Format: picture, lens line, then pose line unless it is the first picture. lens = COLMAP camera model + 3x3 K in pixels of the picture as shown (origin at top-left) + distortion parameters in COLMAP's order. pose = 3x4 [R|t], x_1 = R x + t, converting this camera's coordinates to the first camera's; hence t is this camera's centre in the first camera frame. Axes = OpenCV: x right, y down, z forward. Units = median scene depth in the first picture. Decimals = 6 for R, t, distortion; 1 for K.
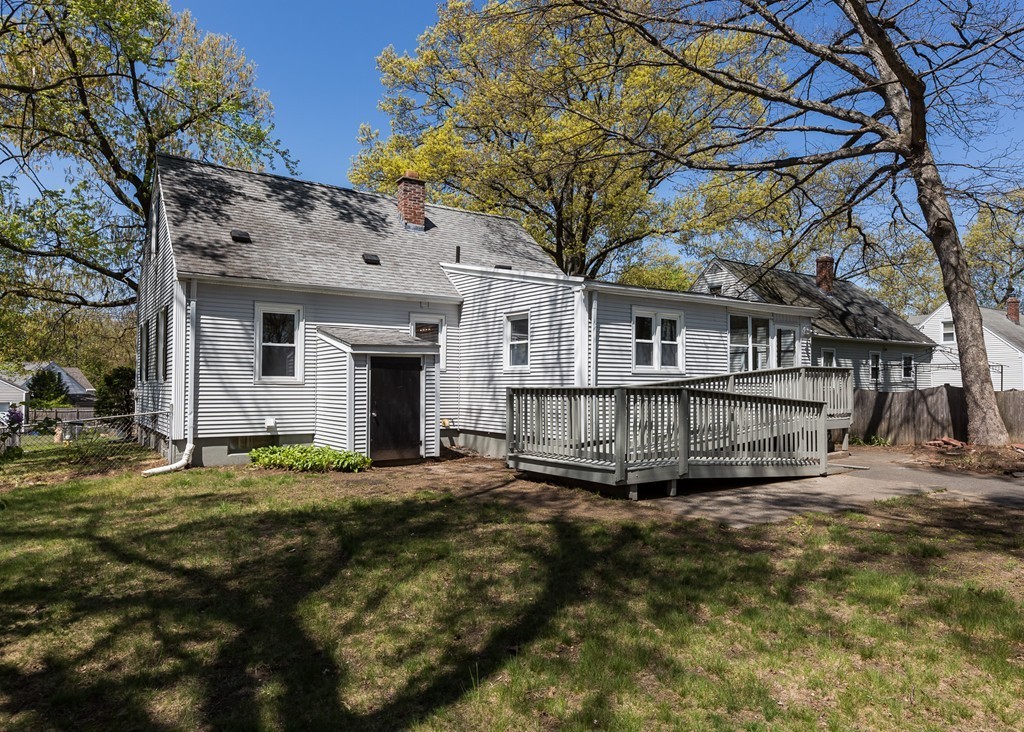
lens RADIAL K [[688.3, 0, 511.7], [0, 688.3, 370.2], [0, 0, 1]] dist [-0.006133, -0.001170]
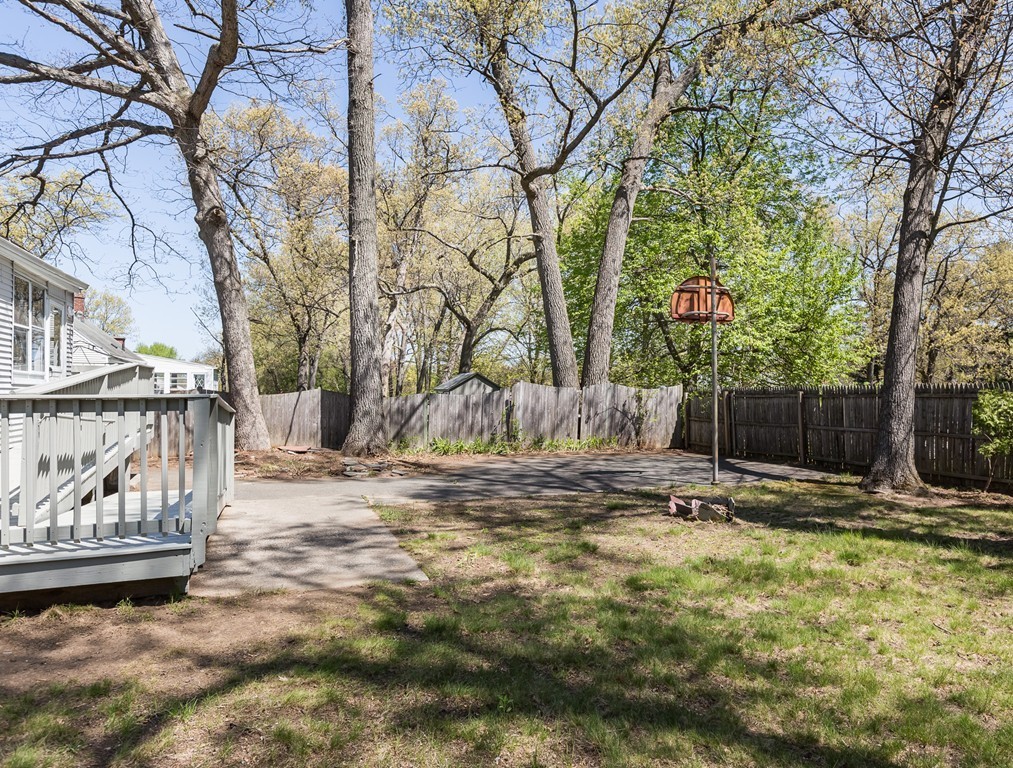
lens RADIAL K [[725.2, 0, 506.4], [0, 725.2, 384.7], [0, 0, 1]] dist [-0.007803, -0.002606]
pose [[0.145586, 0.006446, 0.989325, -0.275499], [-0.029060, 0.999575, -0.002236, 0.007182], [-0.988919, -0.028424, 0.145712, 0.481232]]
